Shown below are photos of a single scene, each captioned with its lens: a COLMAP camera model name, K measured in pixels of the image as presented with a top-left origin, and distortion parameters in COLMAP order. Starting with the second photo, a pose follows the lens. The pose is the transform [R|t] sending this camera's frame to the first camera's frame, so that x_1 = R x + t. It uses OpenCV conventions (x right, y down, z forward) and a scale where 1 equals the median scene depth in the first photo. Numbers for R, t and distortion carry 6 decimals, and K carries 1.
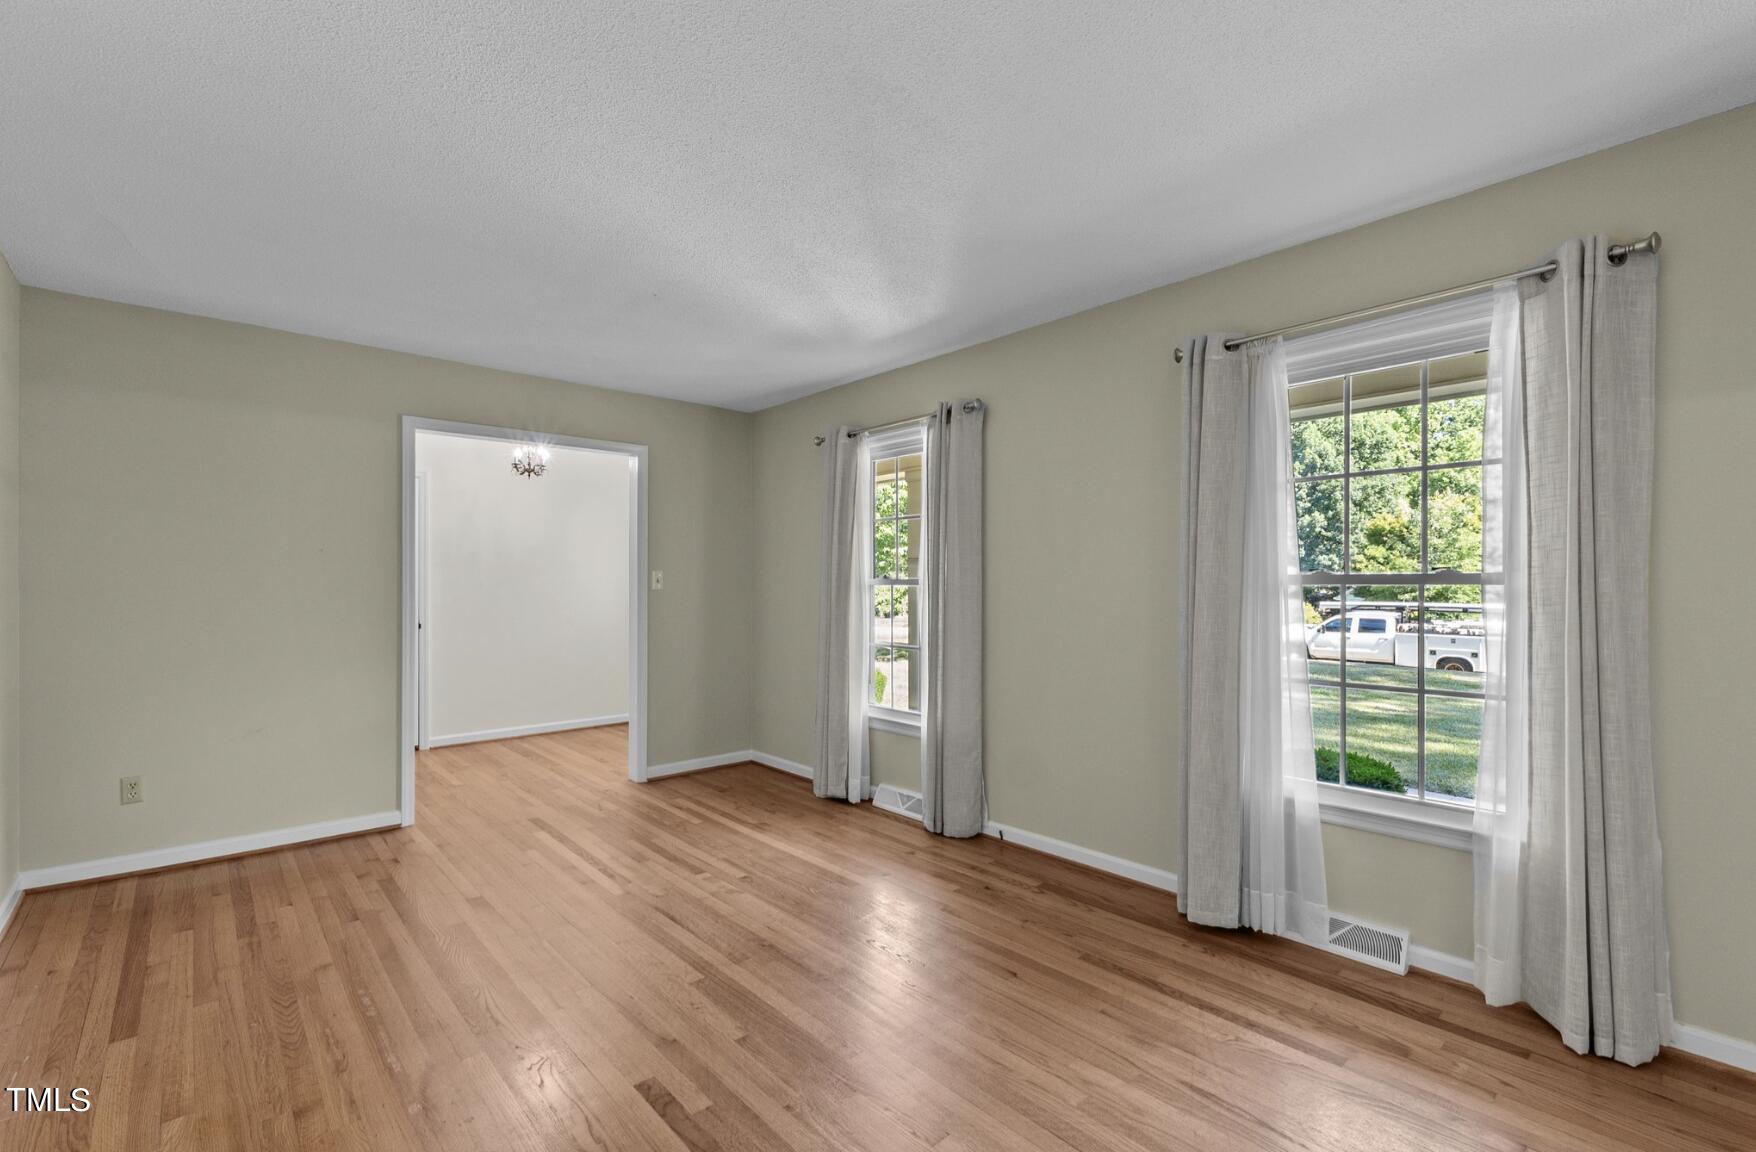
lens RADIAL K [[772.6, 0, 876.0], [0, 772.6, 587.0], [0, 0, 1]] dist [0.008171, 0.000074]
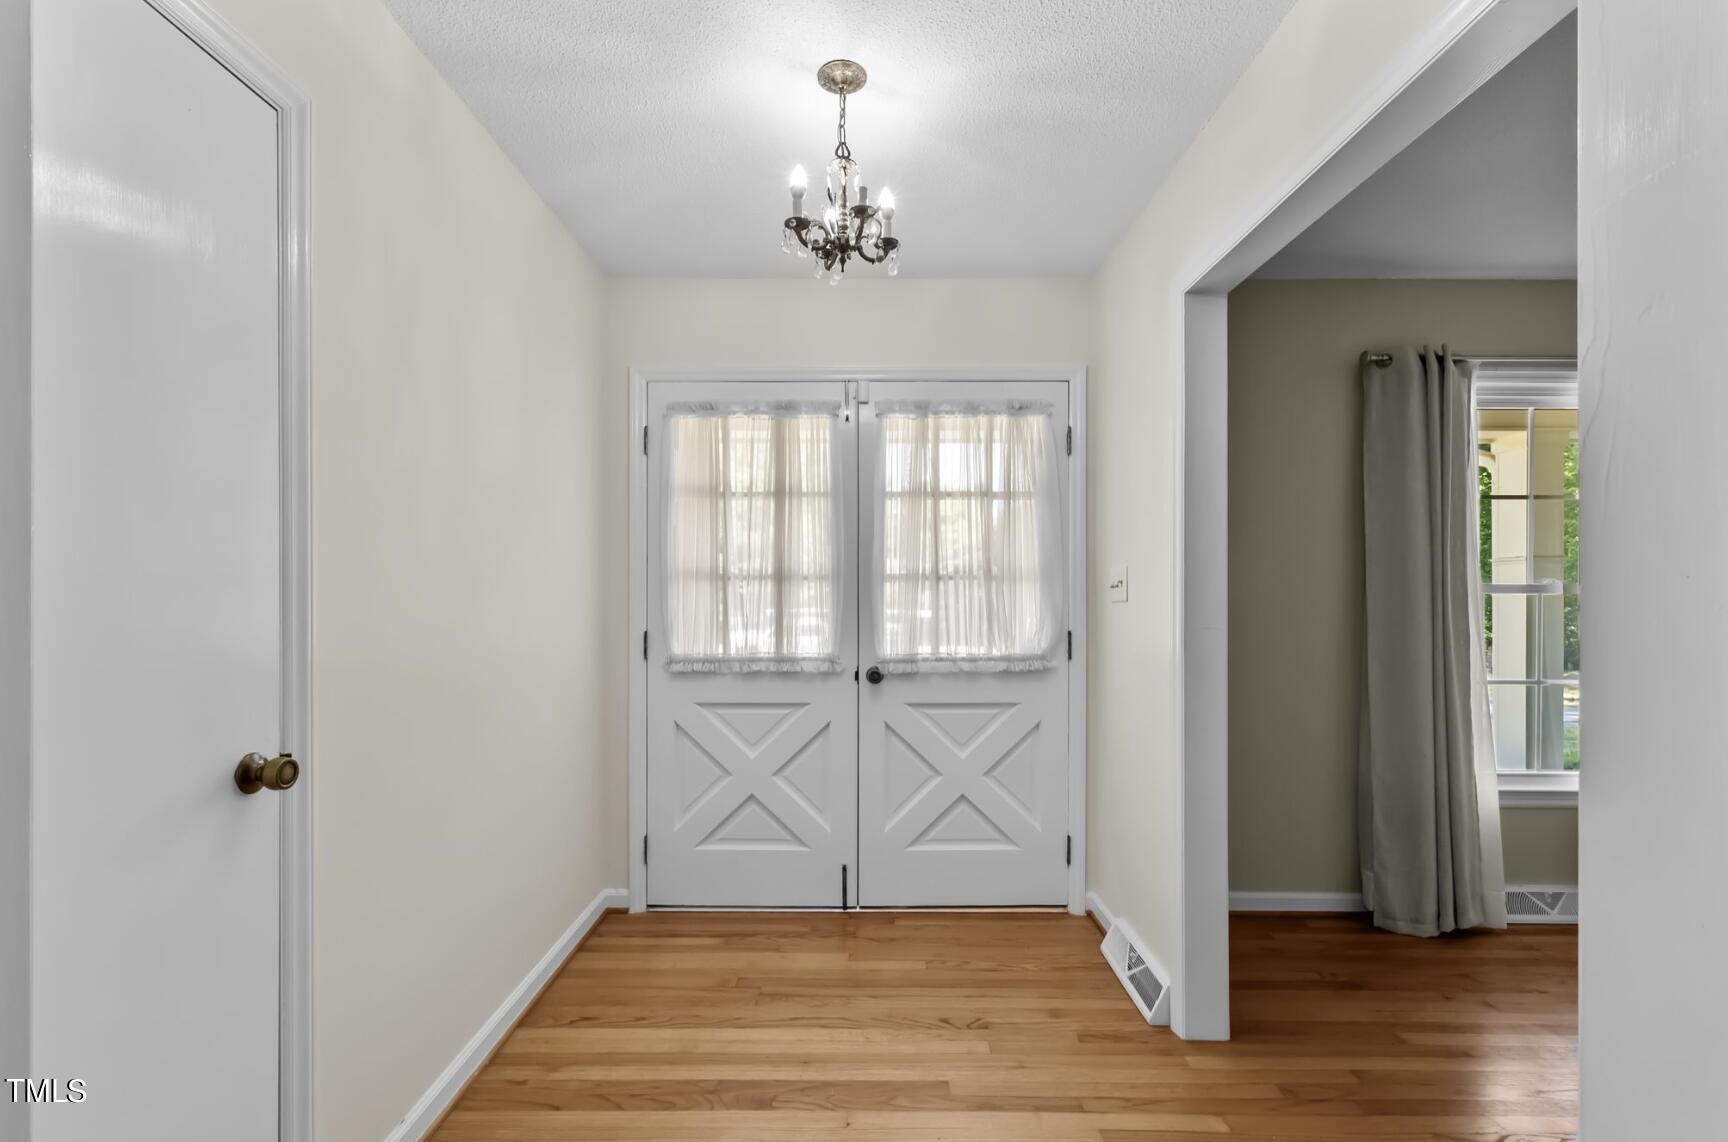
lens RADIAL K [[779.3, 0, 862.8], [0, 779.3, 589.7], [0, 0, 1]] dist [0.000360, 0.000127]
pose [[0.663372, 0.003296, 0.748283, -0.989369], [-0.006966, 0.999974, 0.001771, -0.005163], [-0.748257, -0.006388, 0.663378, 1.086266]]
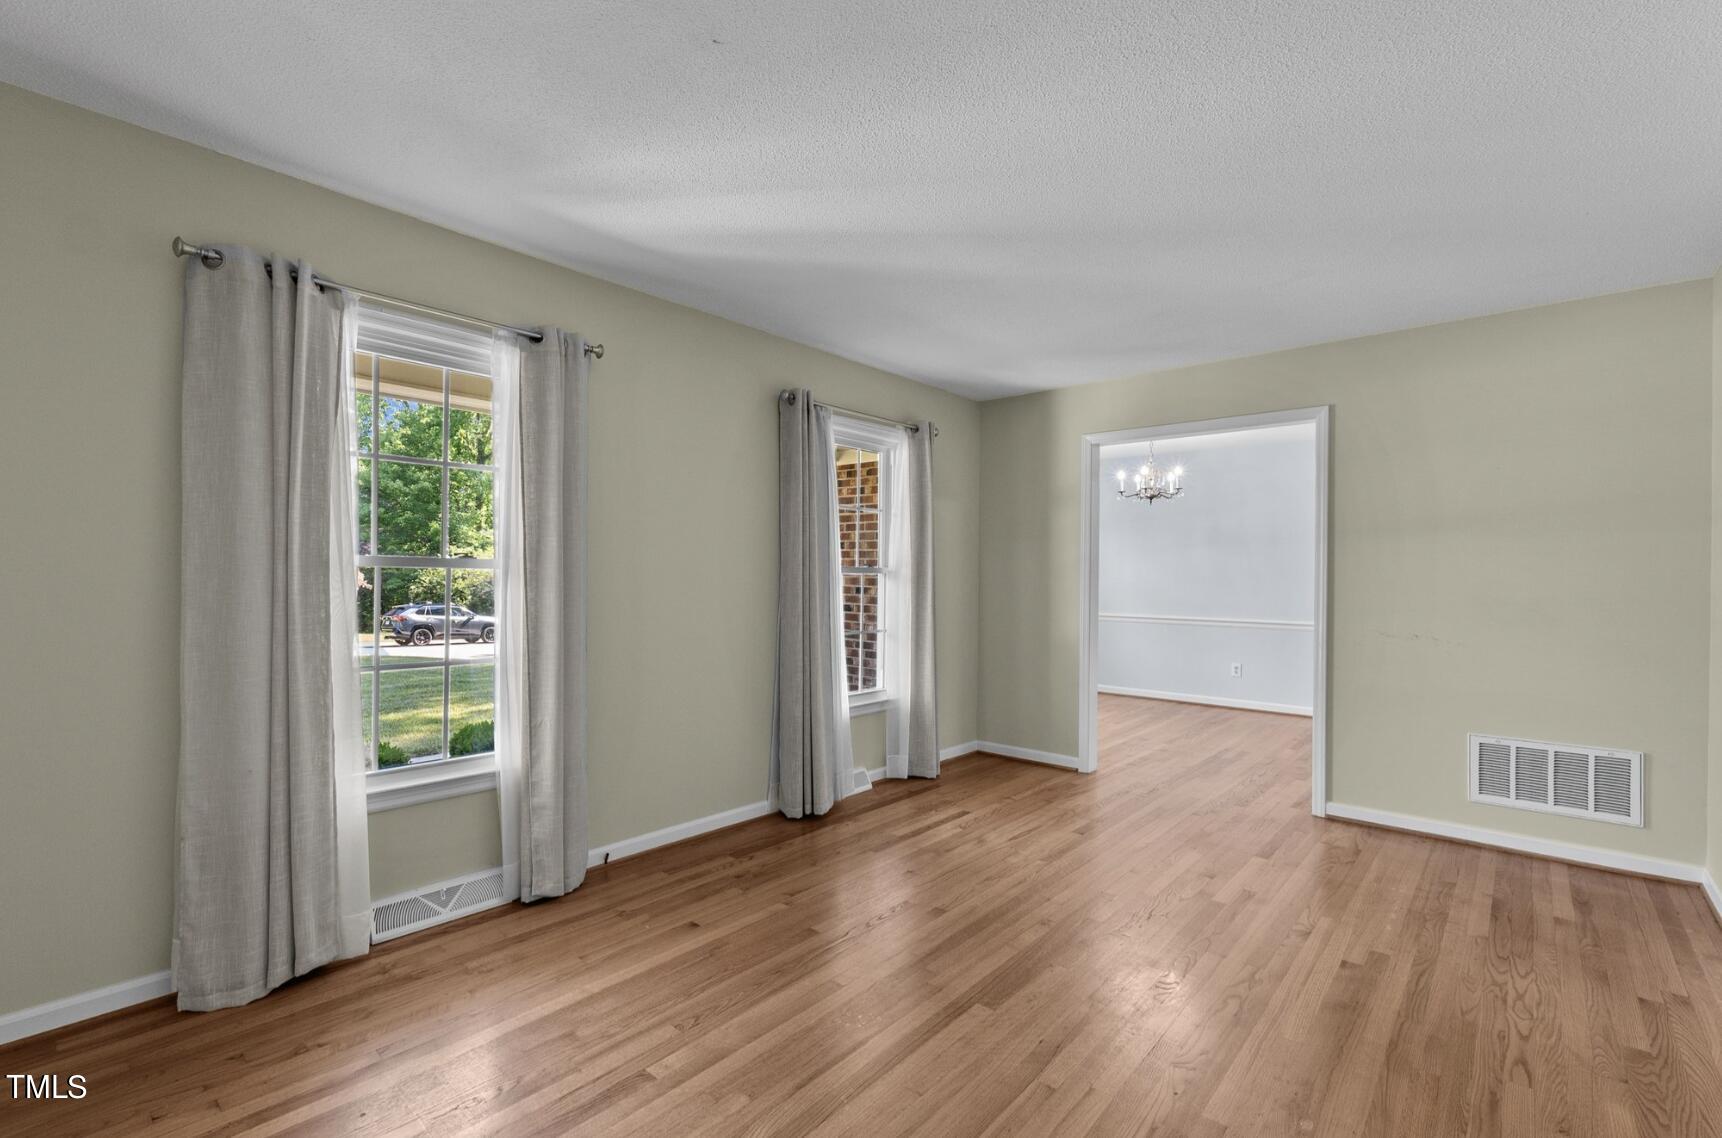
lens RADIAL K [[776.7, 0, 856.2], [0, 776.7, 573.4], [0, 0, 1]] dist [0.000074, 0.000258]
pose [[-0.116452, -0.000957, 0.993196, -0.706746], [-0.006560, 0.999978, 0.000195, 0.000218], [-0.993175, -0.006493, -0.116456, 0.797806]]
